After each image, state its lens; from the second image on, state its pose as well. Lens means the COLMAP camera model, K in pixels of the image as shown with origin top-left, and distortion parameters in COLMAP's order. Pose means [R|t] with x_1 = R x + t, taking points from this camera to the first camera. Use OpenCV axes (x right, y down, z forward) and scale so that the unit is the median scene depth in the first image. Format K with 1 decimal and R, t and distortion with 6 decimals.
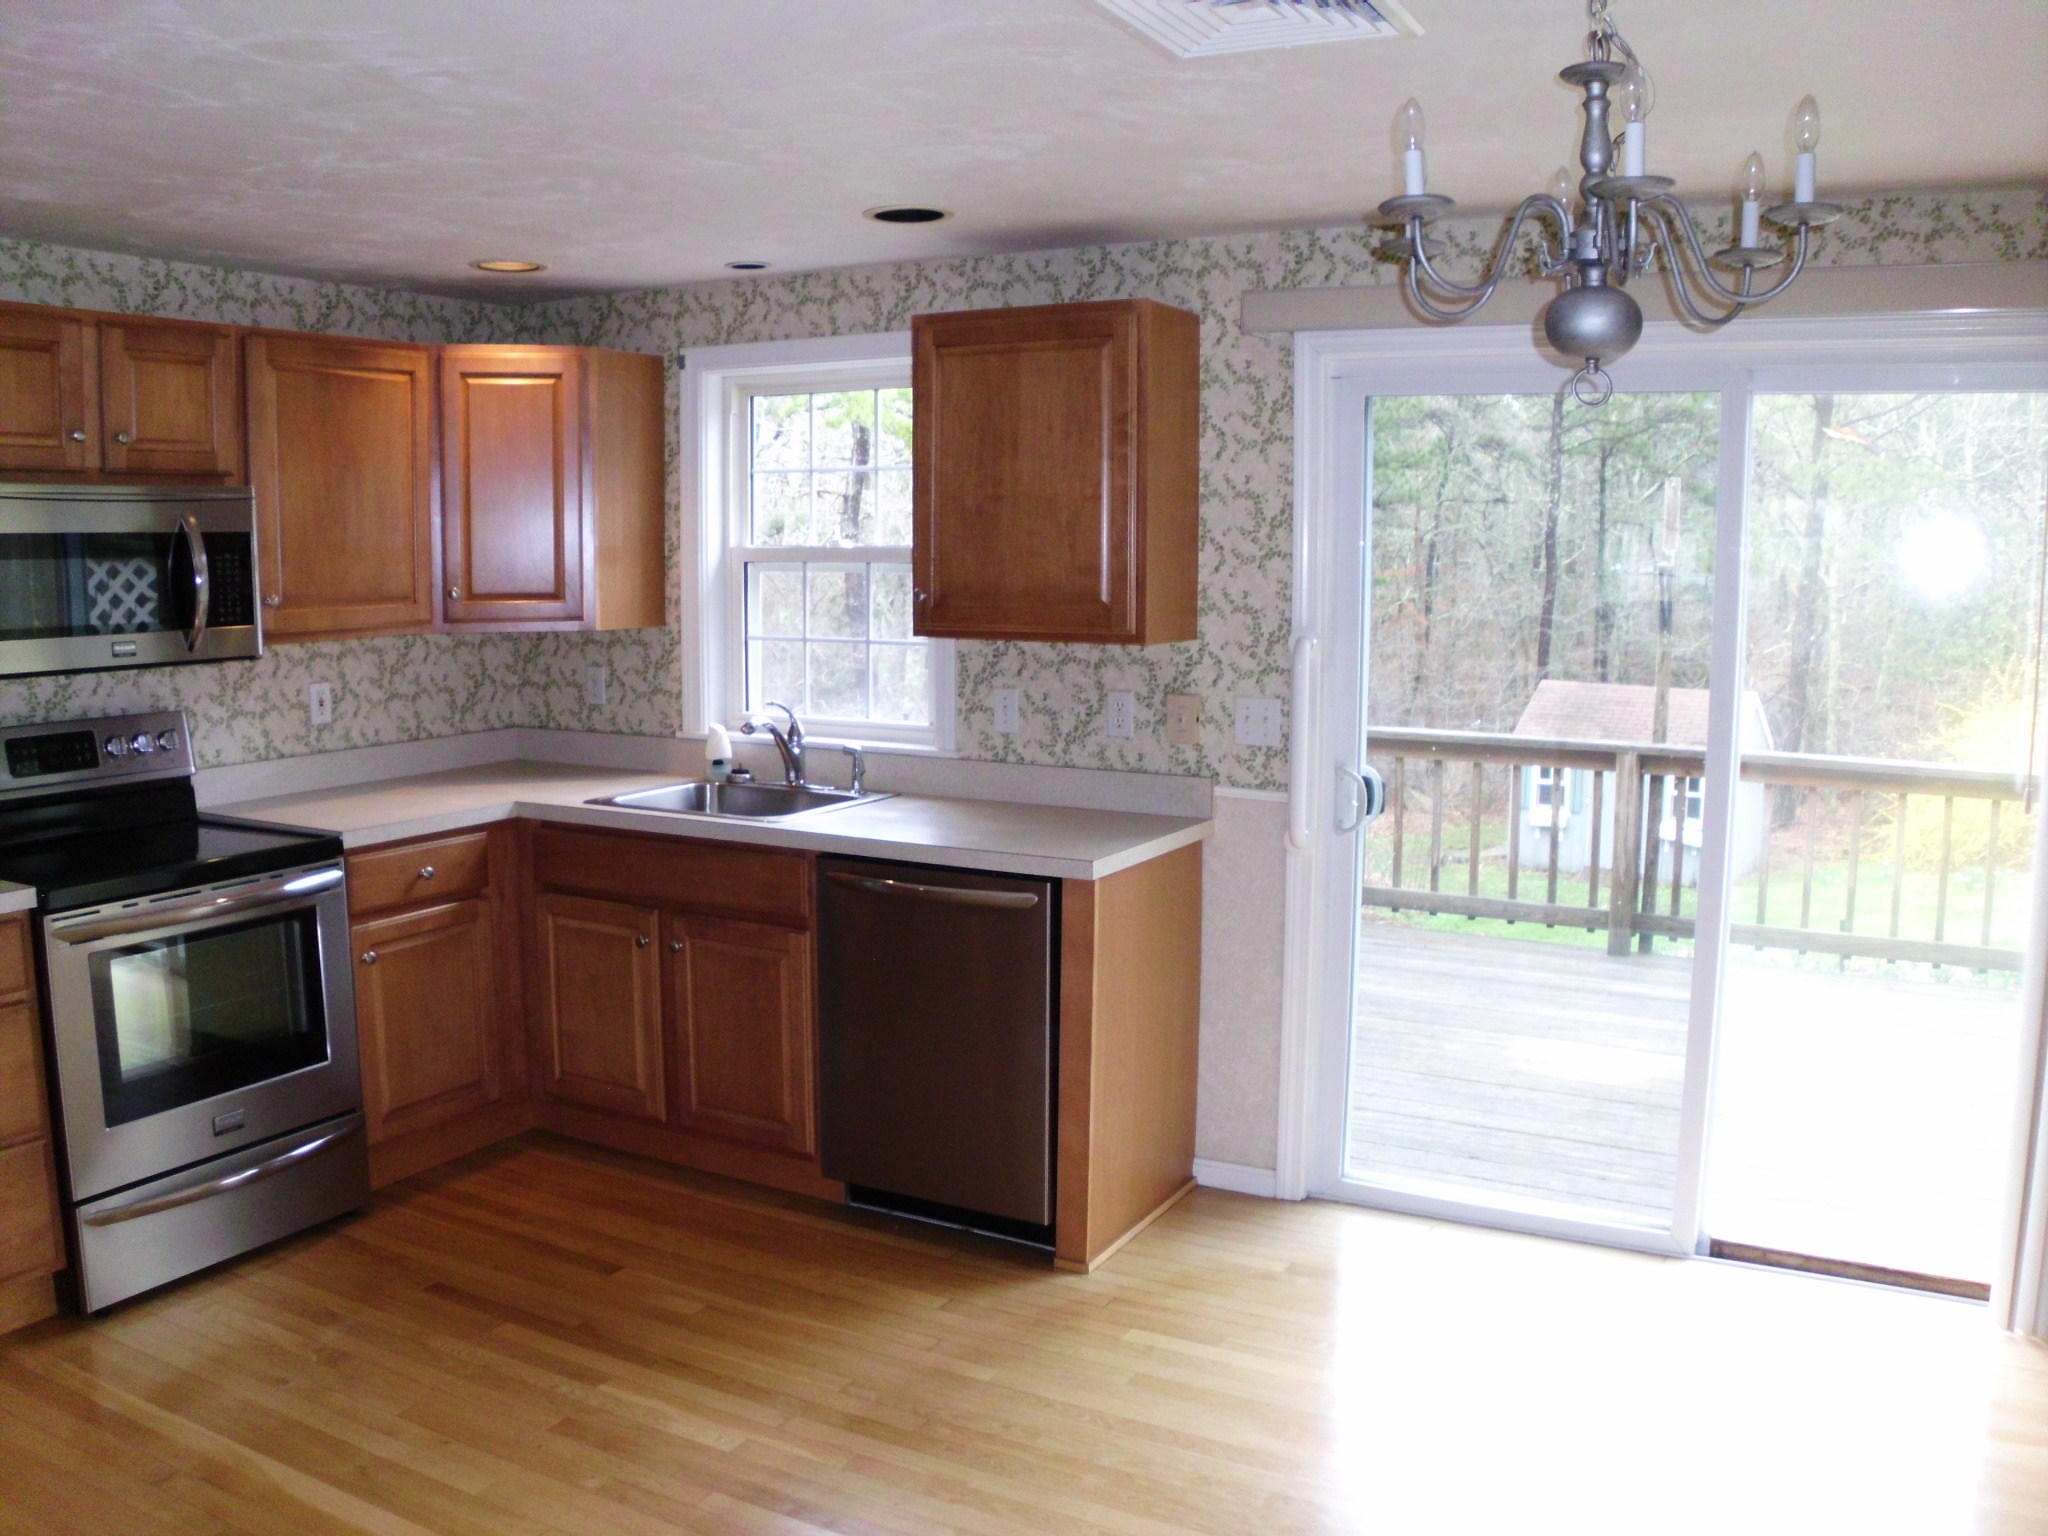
lens RADIAL K [[1712.8, 0, 1027.3], [0, 1712.8, 761.4], [0, 0, 1]] dist [-0.213936, 0.125906]
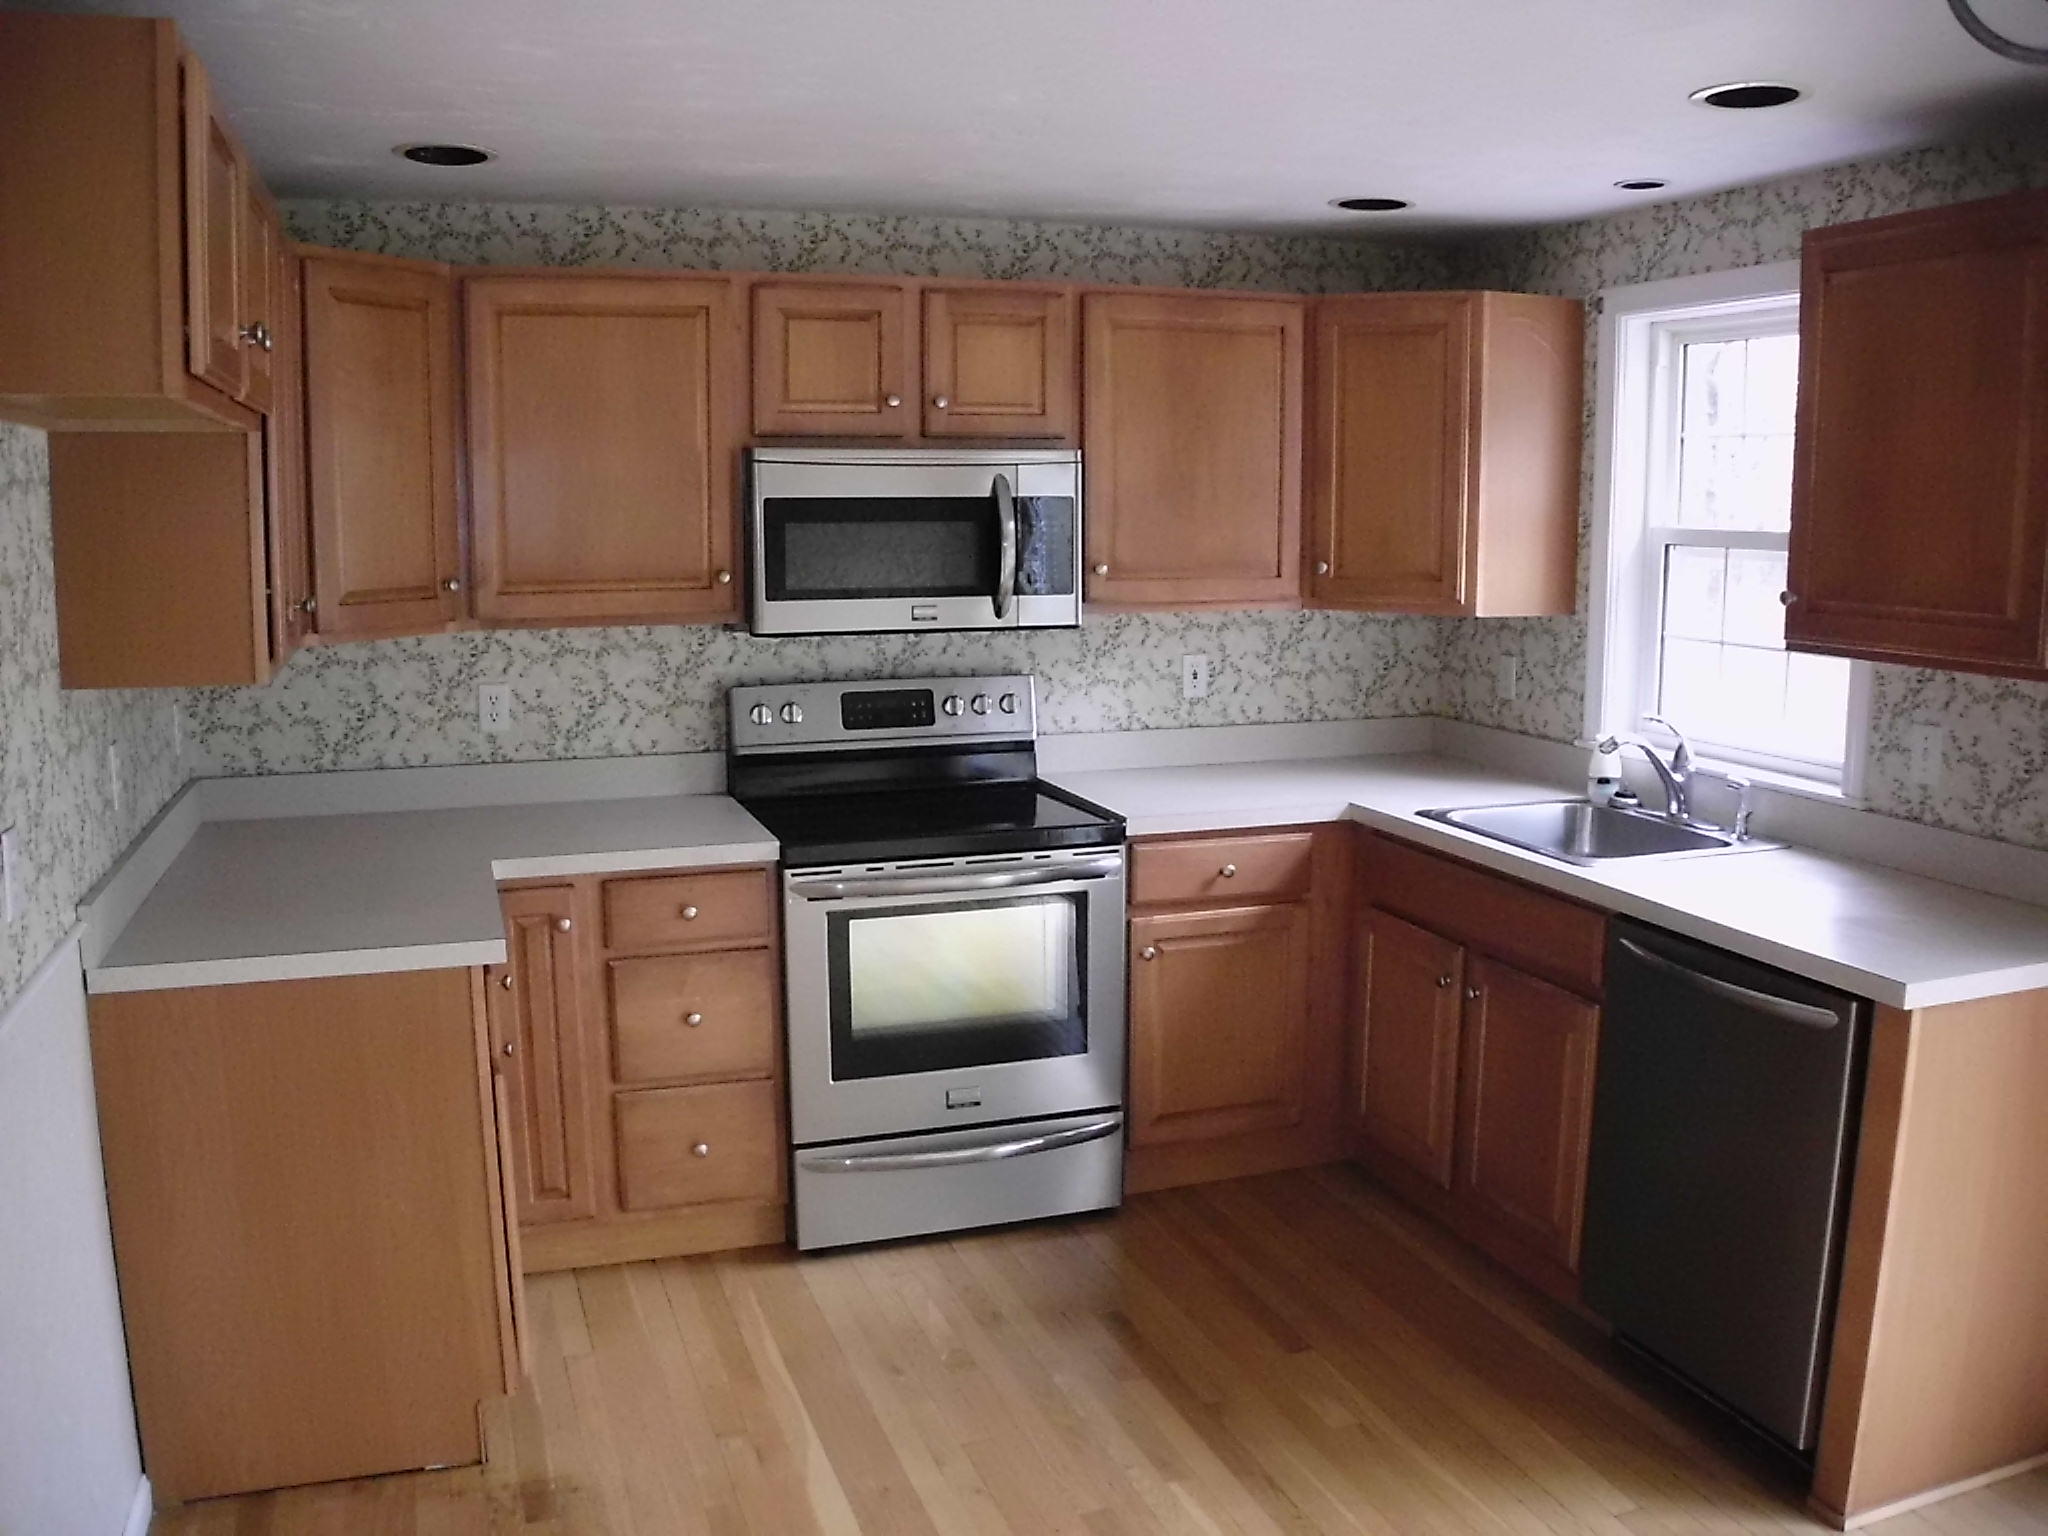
lens RADIAL K [[1712.8, 0, 1027.8], [0, 1712.8, 770.8], [0, 0, 1]] dist [-0.213936, 0.125906]
pose [[0.747771, 0.099780, -0.656416, 0.170042], [-0.080718, 0.994972, 0.059292, -0.034610], [0.659032, 0.008647, 0.752065, 0.213767]]
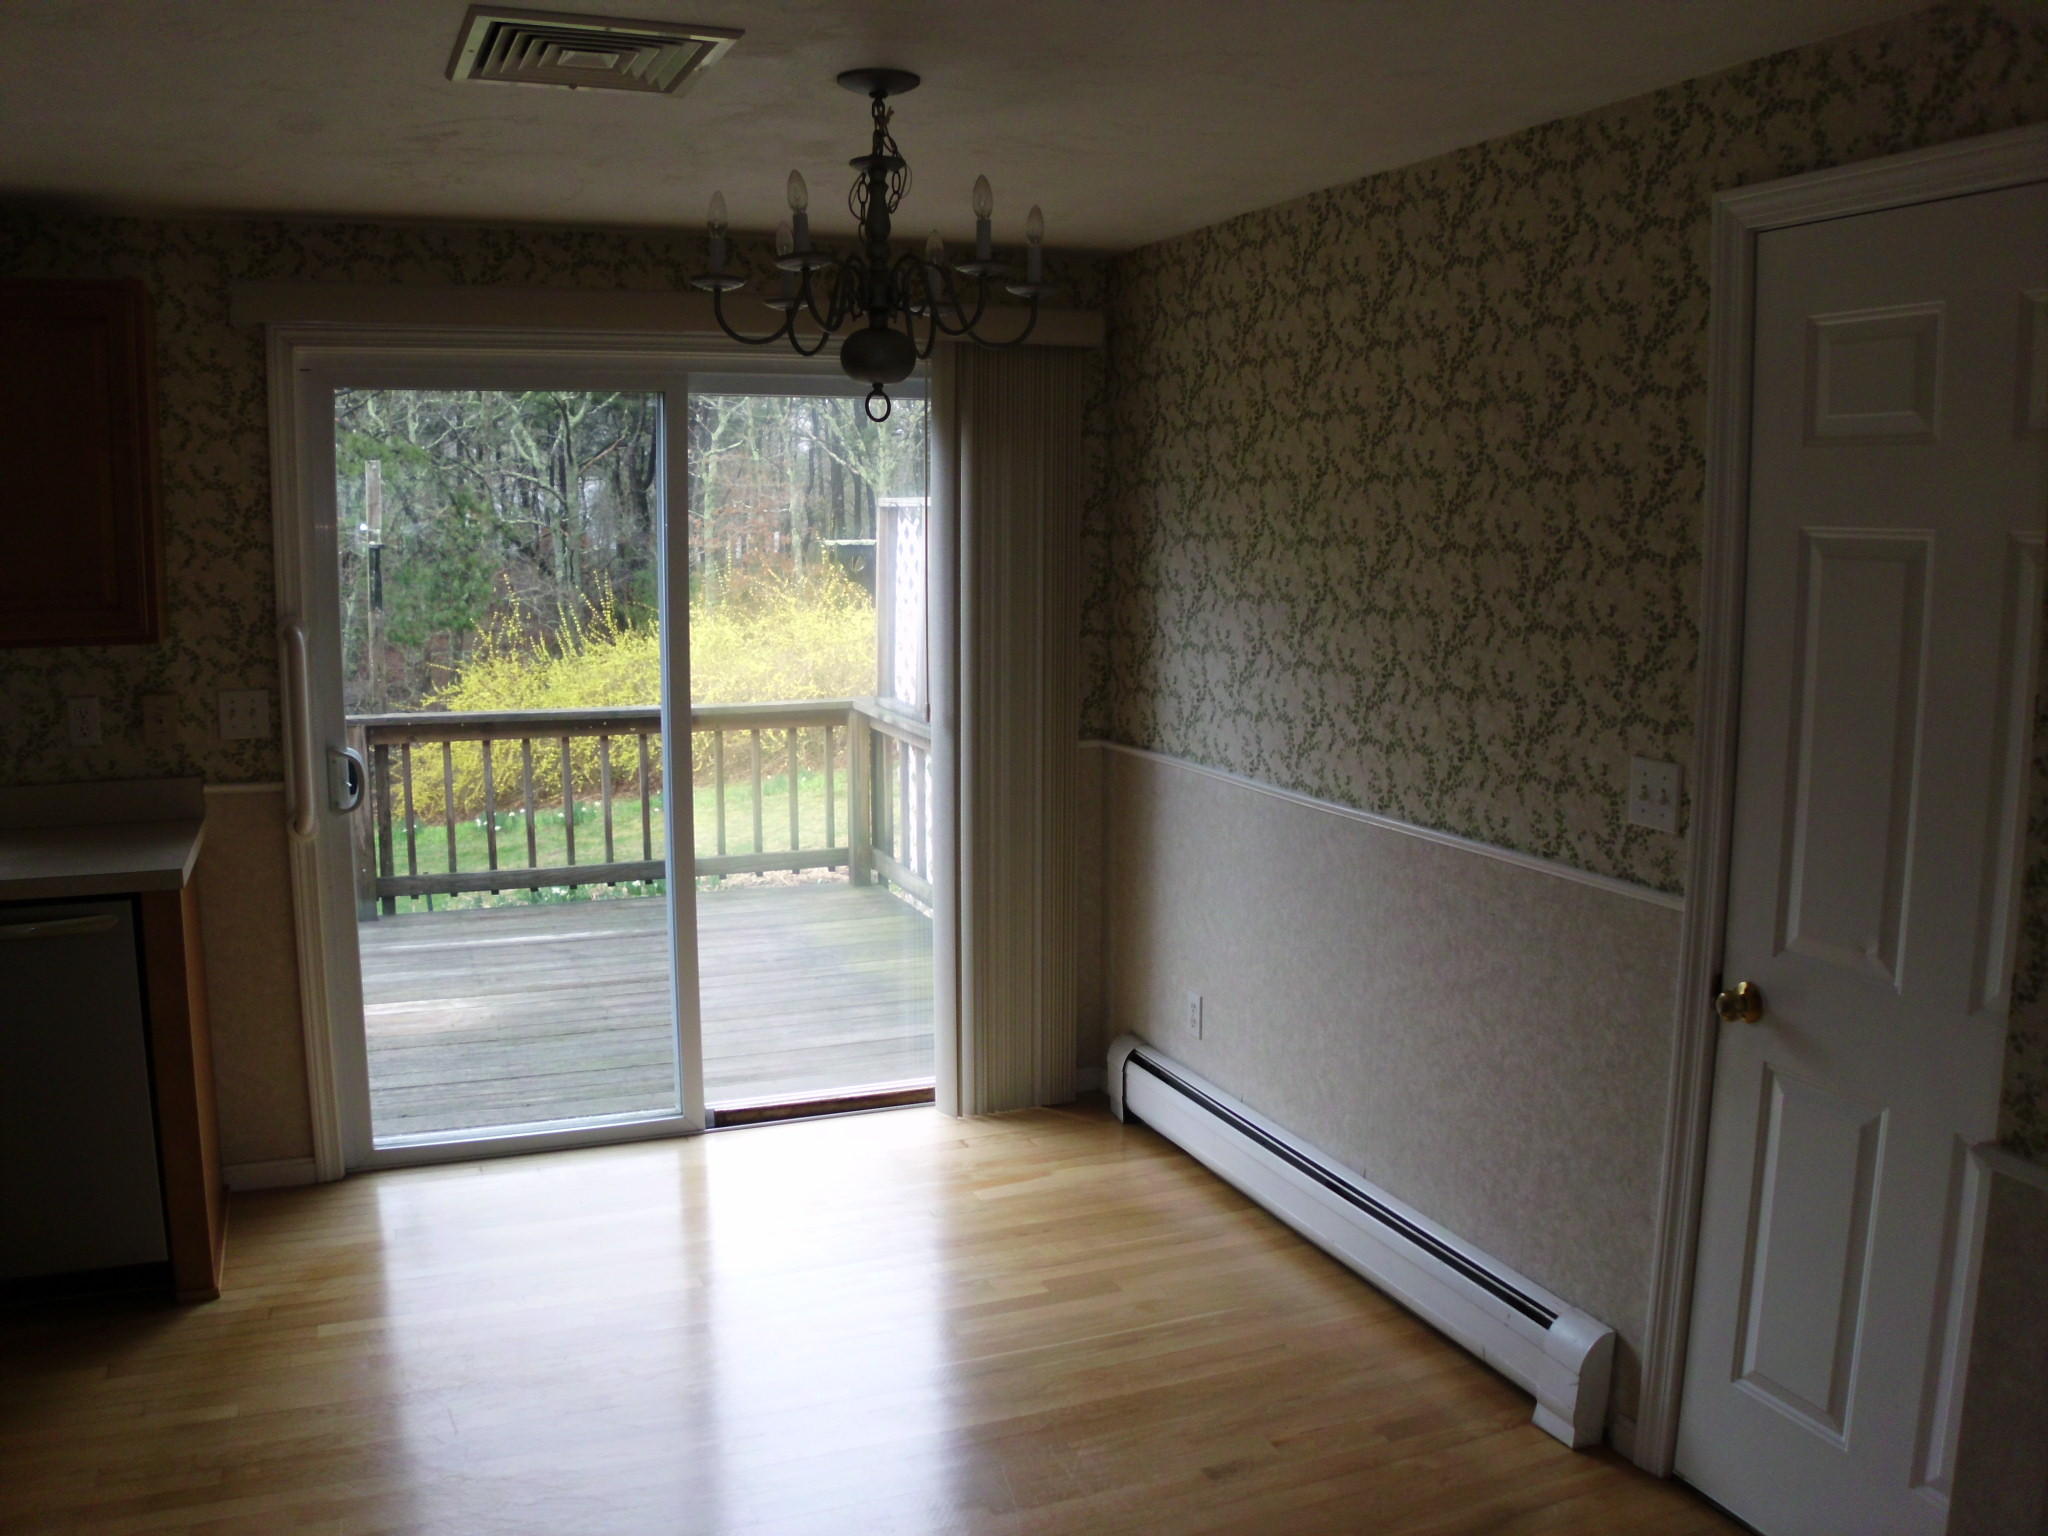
lens RADIAL K [[1712.8, 0, 1028.2], [0, 1712.8, 764.7], [0, 0, 1]] dist [-0.213936, 0.125906]
pose [[0.621178, -0.108879, 0.776069, -0.320201], [0.095885, 0.993420, 0.062624, -0.010158], [-0.777781, 0.035513, 0.627531, 0.045786]]
